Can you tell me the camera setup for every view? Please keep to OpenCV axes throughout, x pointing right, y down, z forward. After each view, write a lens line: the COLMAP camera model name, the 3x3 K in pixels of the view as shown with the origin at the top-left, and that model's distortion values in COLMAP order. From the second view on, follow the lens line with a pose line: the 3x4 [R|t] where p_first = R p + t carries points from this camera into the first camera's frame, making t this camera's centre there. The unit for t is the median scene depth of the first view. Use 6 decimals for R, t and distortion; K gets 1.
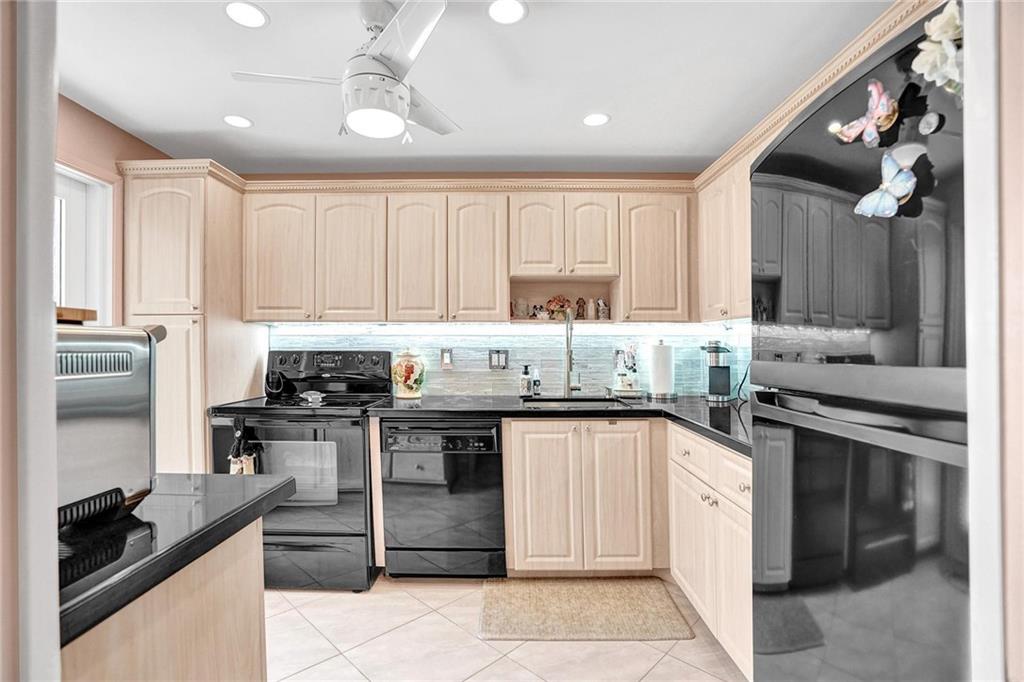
lens RADIAL K [[479.9, 0, 512.0], [0, 479.9, 345.4], [0, 0, 1]] dist [-0.041962, 0.009489]
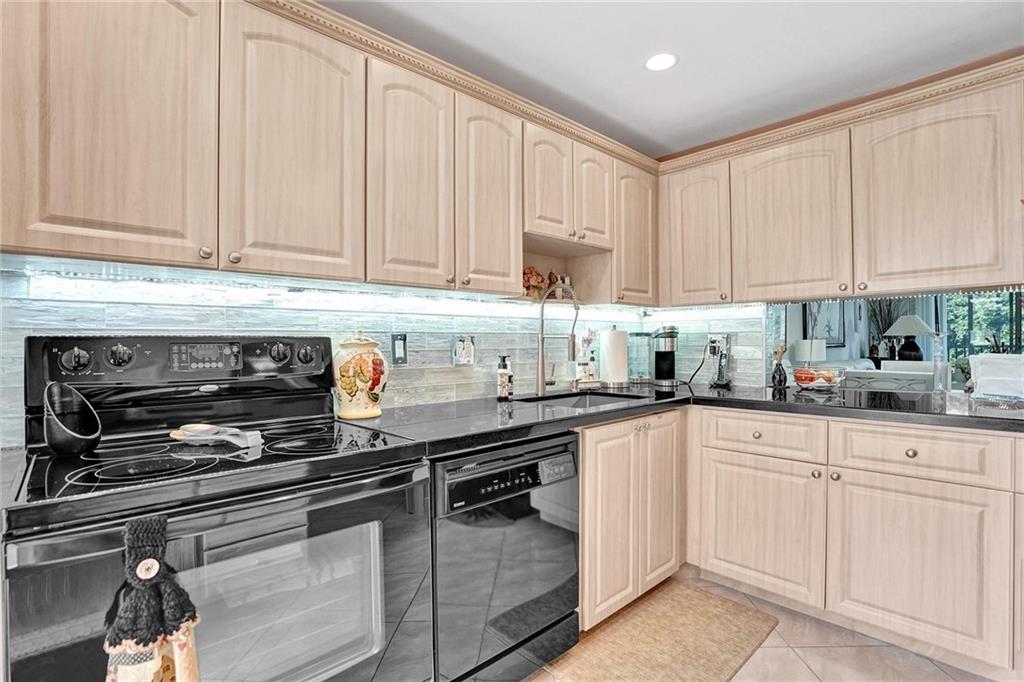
lens RADIAL K [[479.9, 0, 513.3], [0, 479.9, 342.4], [0, 0, 1]] dist [-0.041962, 0.009489]
pose [[0.736800, -0.006654, 0.676078, -0.492731], [0.009974, 0.999950, -0.001028, 0.022015], [-0.676037, 0.007500, 0.736829, 0.463035]]
